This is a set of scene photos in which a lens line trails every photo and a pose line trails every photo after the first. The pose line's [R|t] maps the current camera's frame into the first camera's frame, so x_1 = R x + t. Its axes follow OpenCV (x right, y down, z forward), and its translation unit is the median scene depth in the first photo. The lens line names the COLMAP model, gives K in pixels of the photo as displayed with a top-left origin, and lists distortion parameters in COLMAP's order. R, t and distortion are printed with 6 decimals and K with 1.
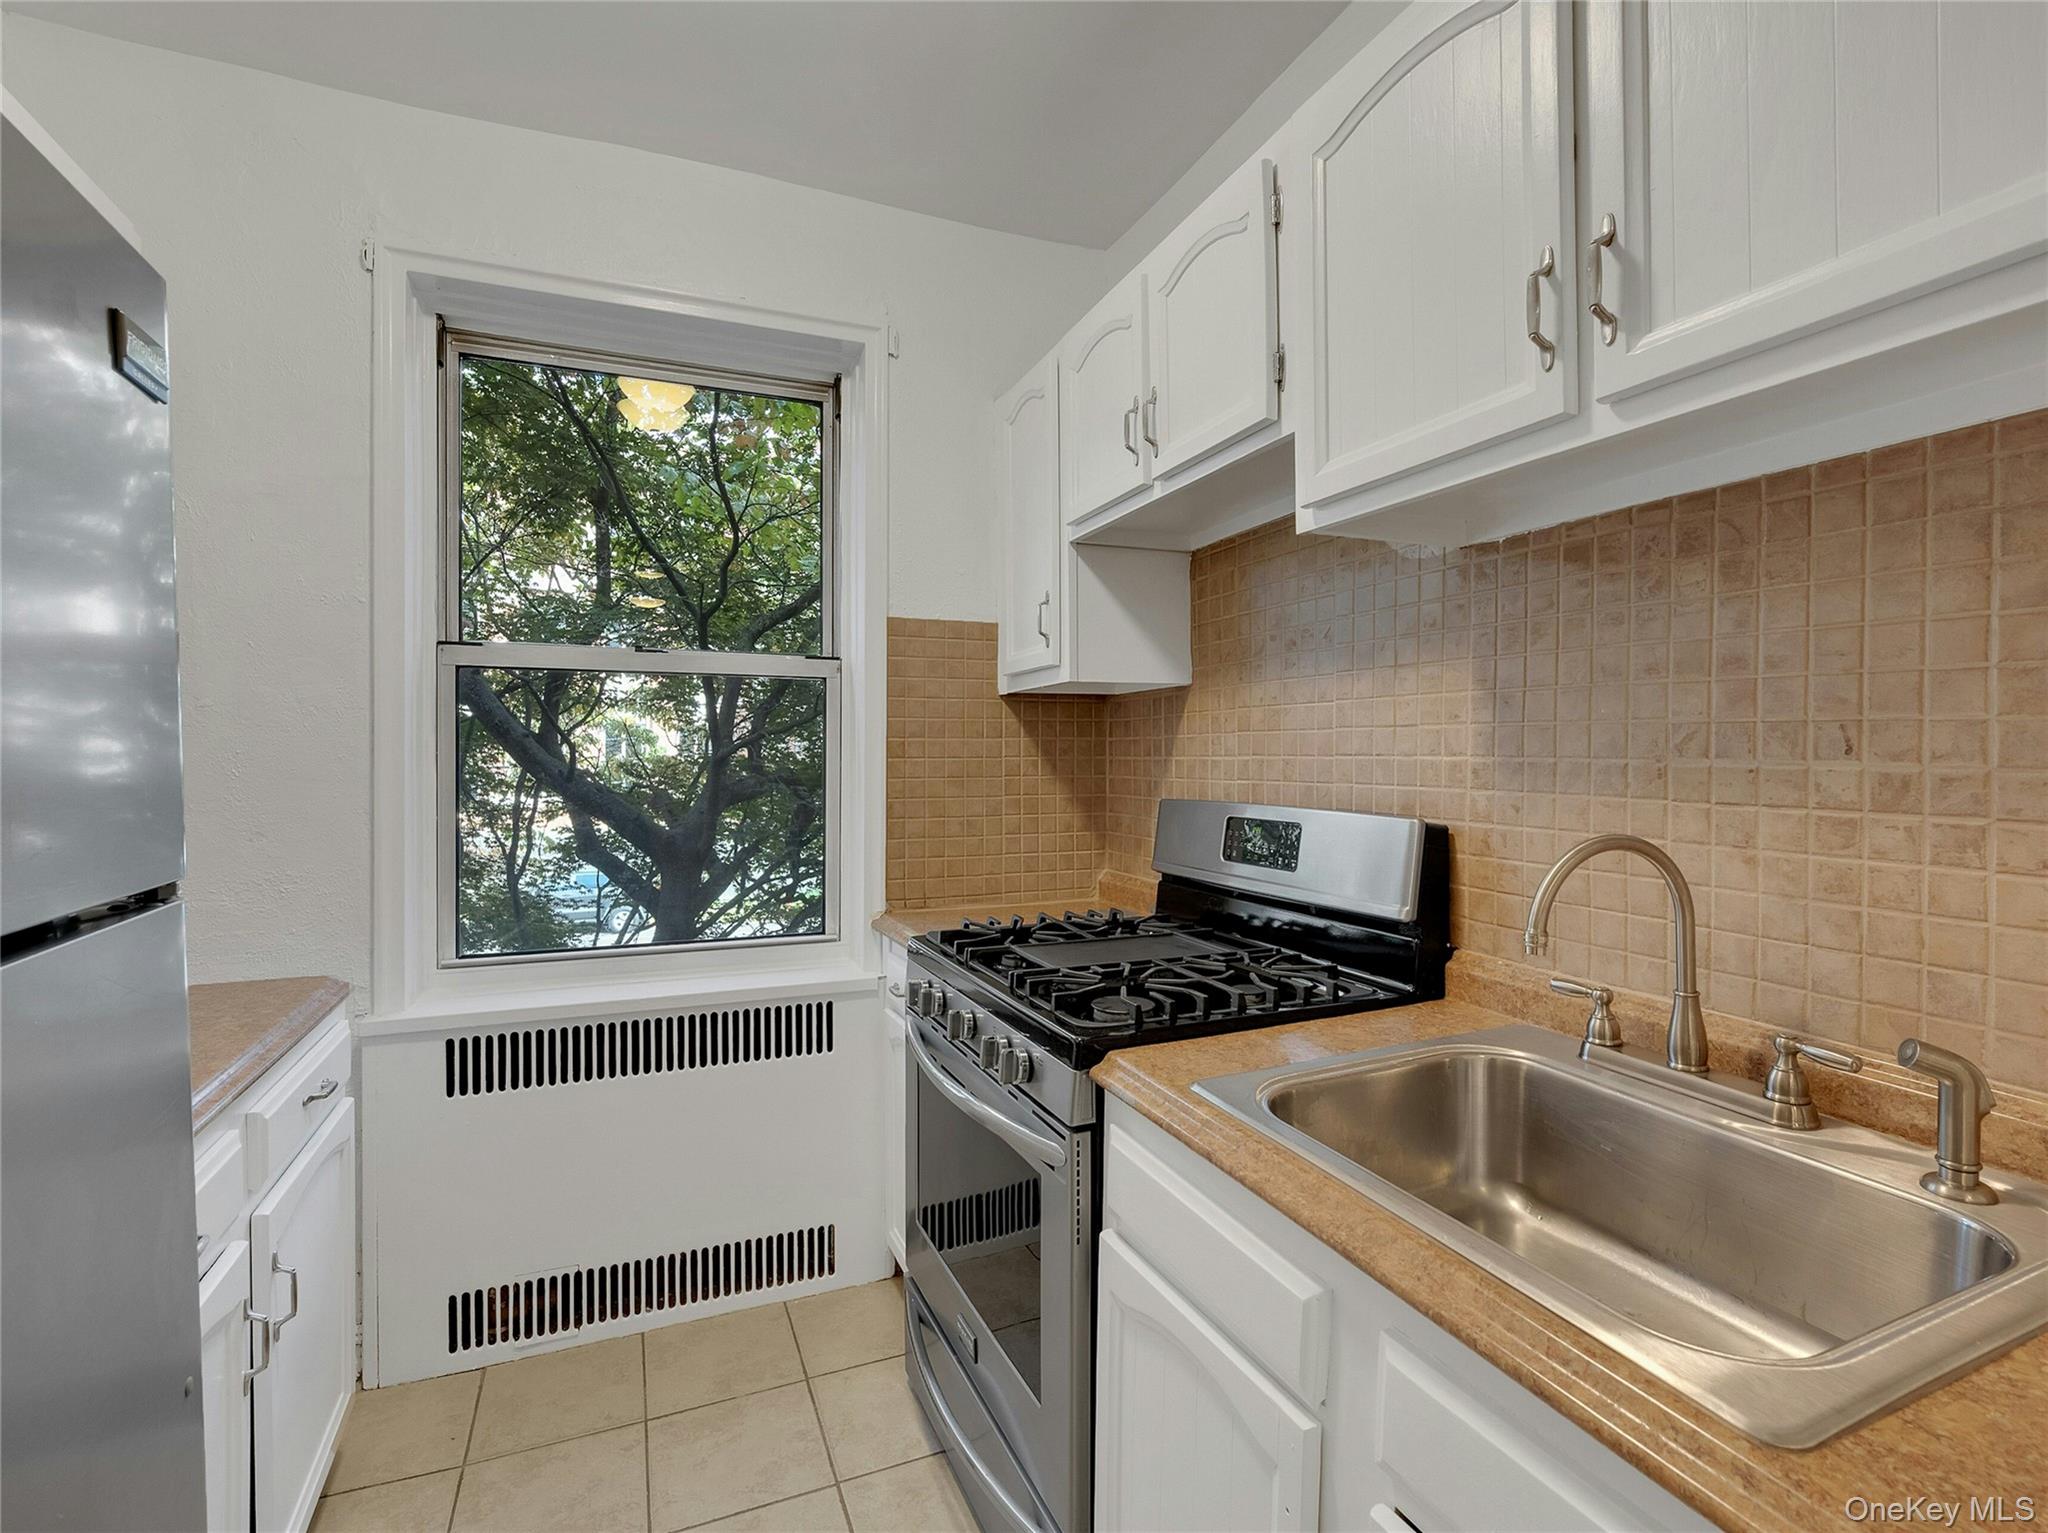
lens RADIAL K [[968.3, 0, 1055.2], [0, 968.3, 762.6], [0, 0, 1]] dist [-0.003707, -0.000473]
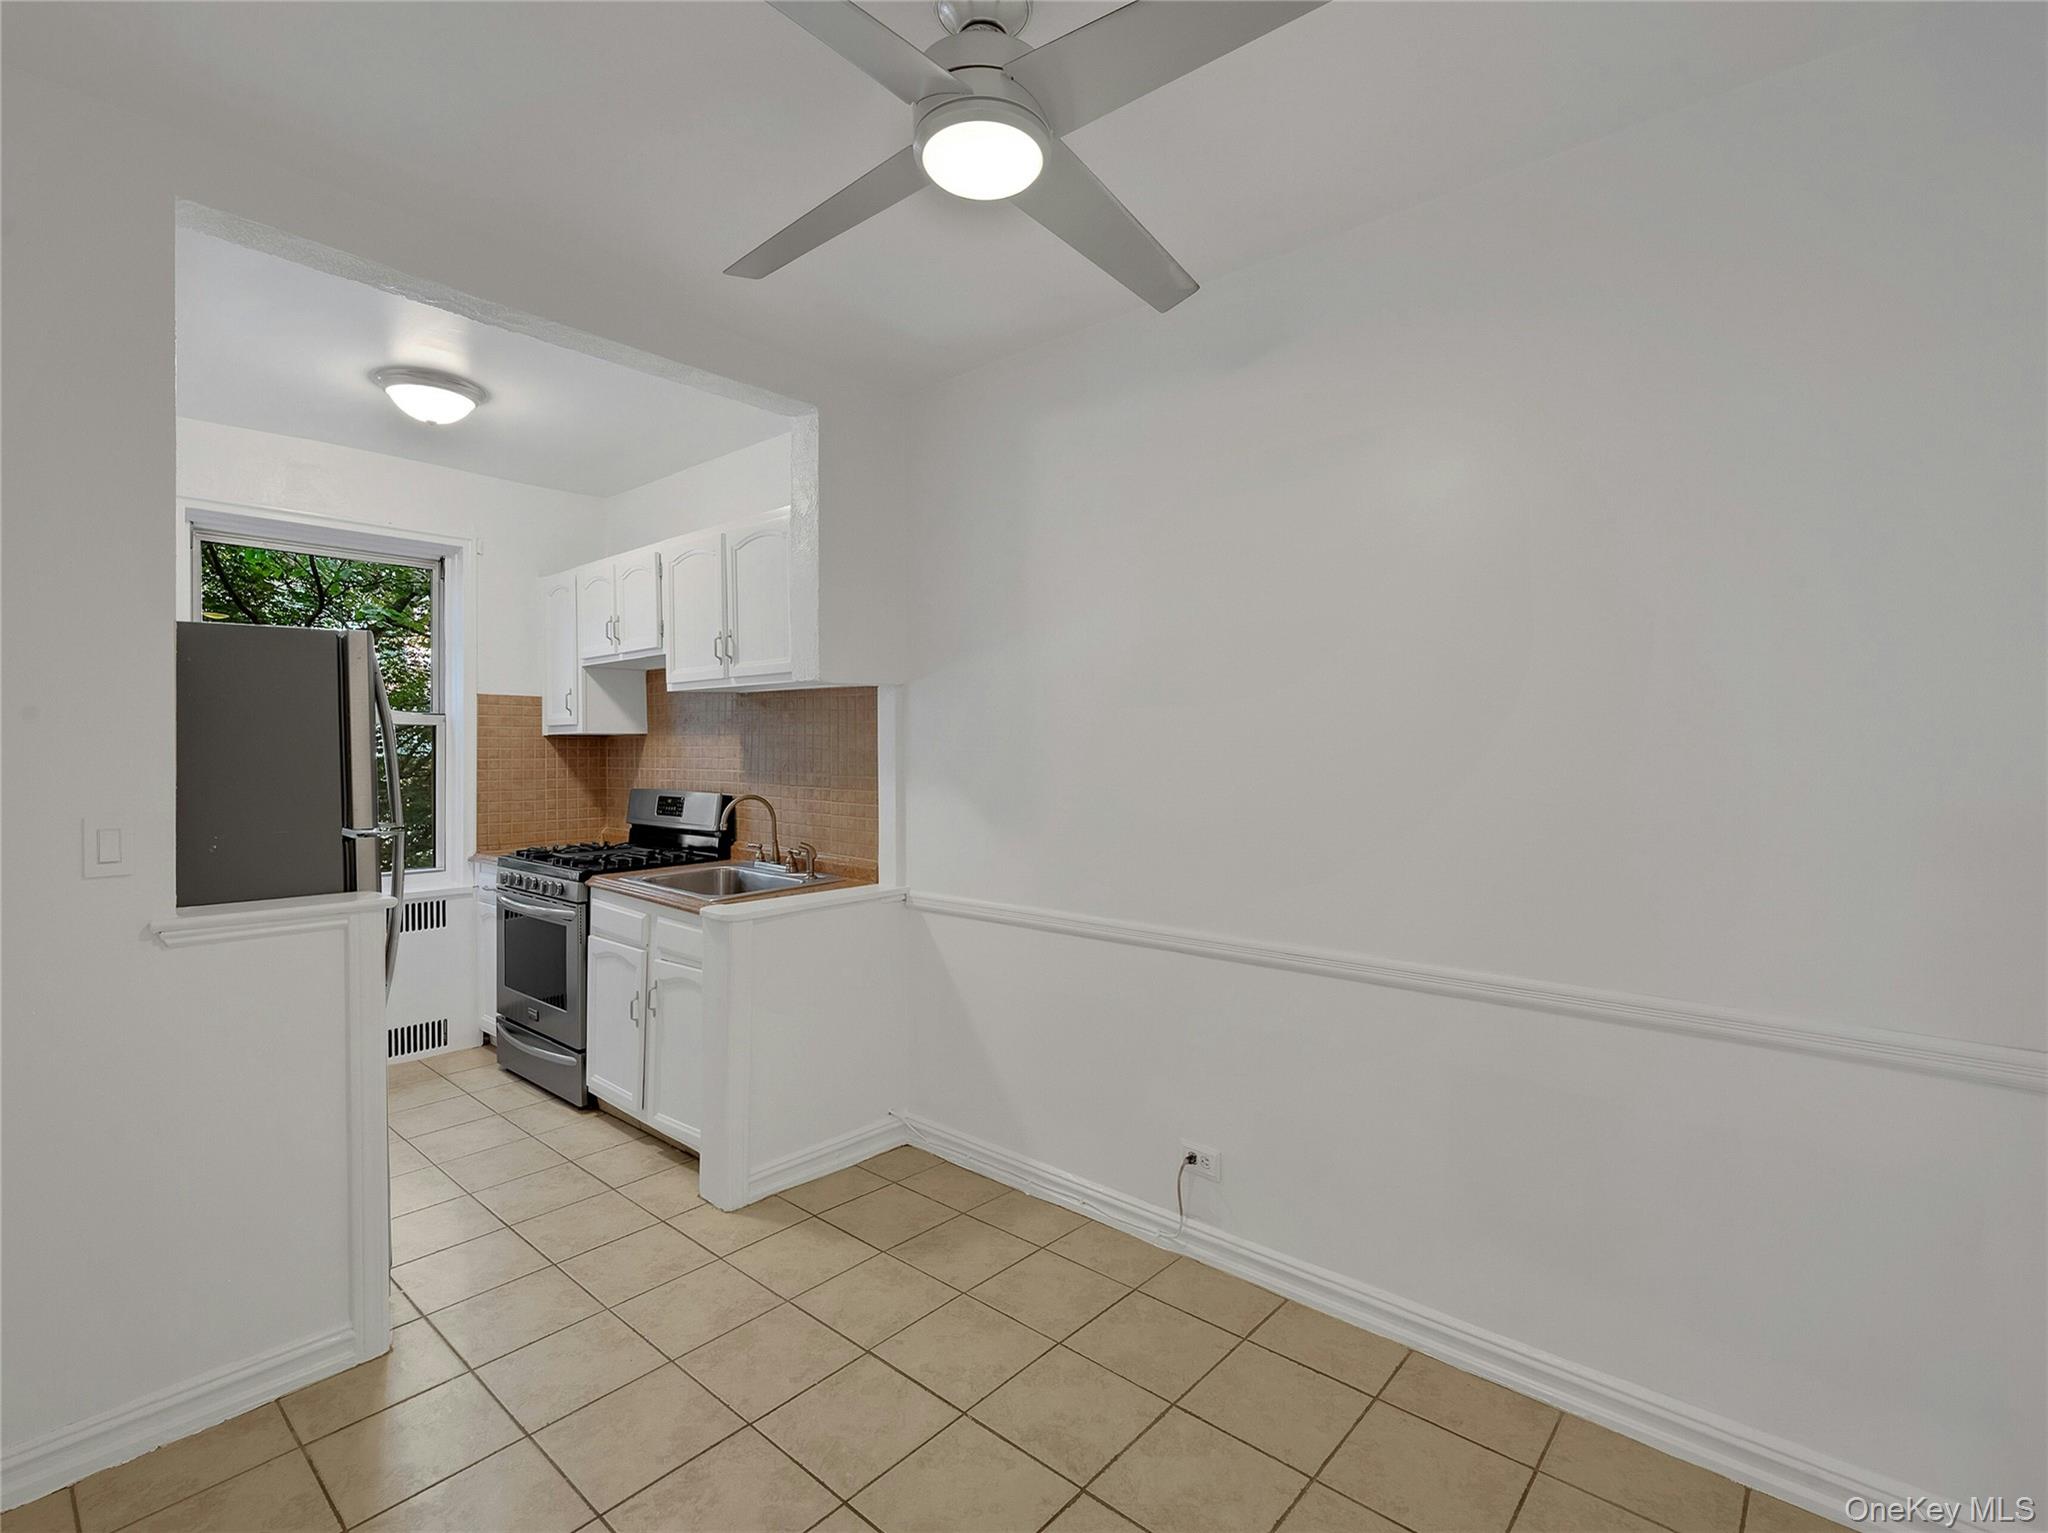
lens RADIAL K [[980.2, 0, 1023.3], [0, 980.2, 752.0], [0, 0, 1]] dist [-0.001369, -0.000190]
pose [[0.915542, -0.002936, 0.402212, 0.050052], [0.004417, 0.999986, -0.002754, -0.046637], [-0.402199, 0.004298, 0.915542, -1.866457]]
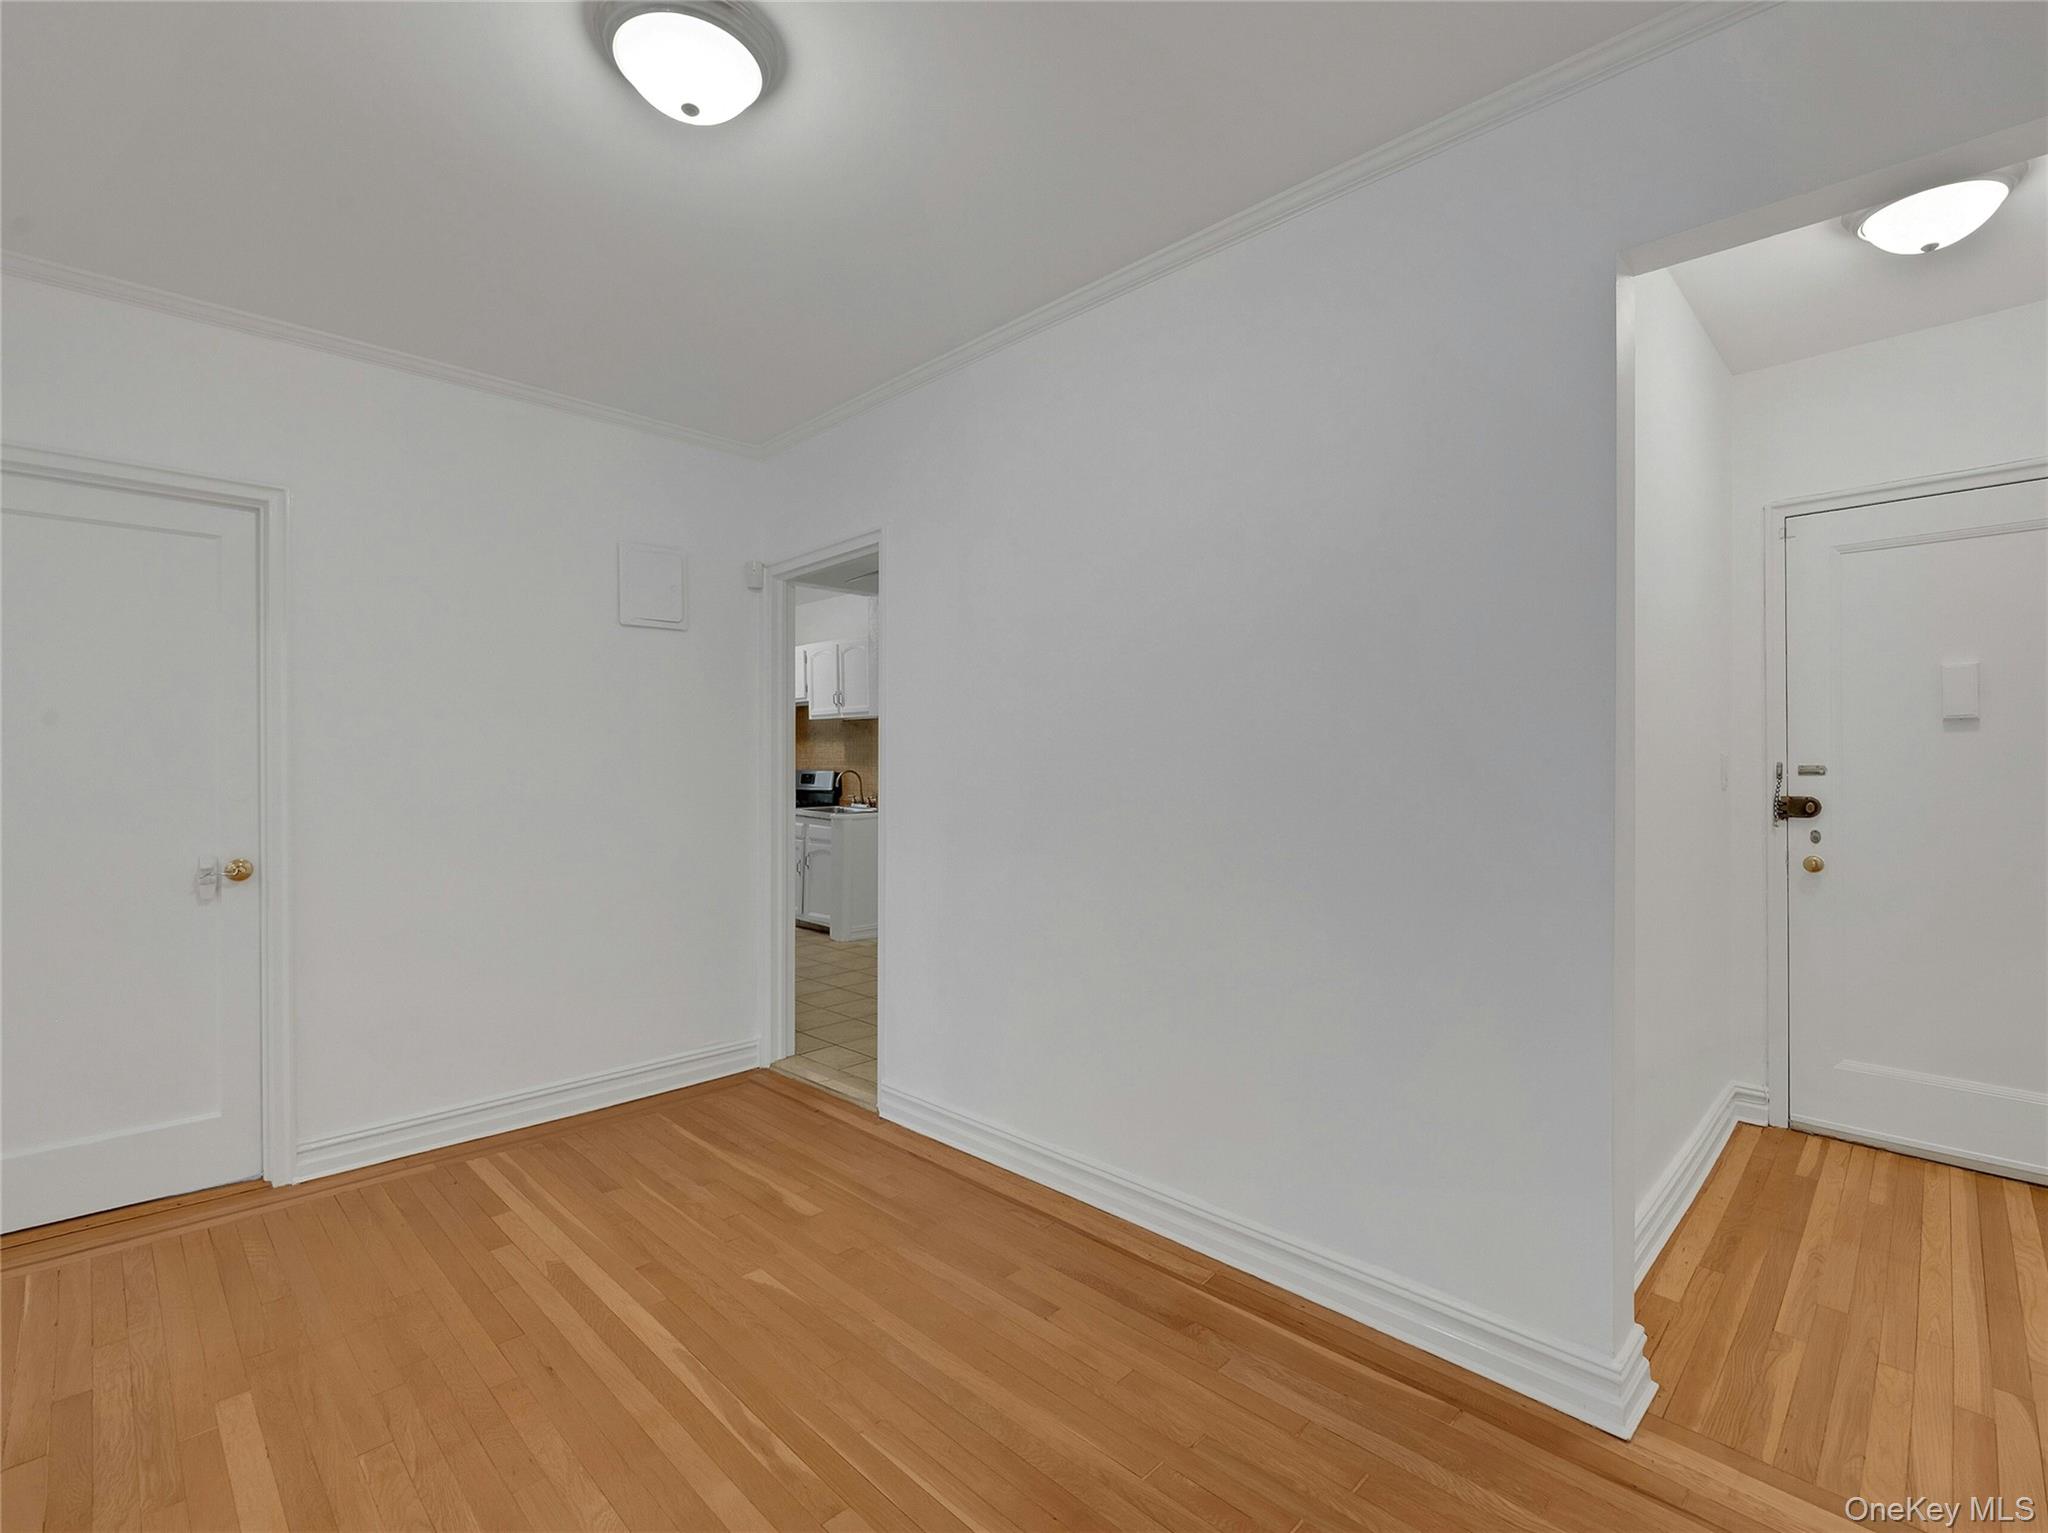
lens RADIAL K [[980.2, 0, 1023.3], [0, 980.2, 752.0], [0, 0, 1]] dist [-0.001369, -0.000190]
pose [[0.943802, -0.001369, 0.330508, -0.427961], [0.008370, 0.999770, -0.019759, 0.069645], [-0.330405, 0.021414, 0.943596, -4.473634]]
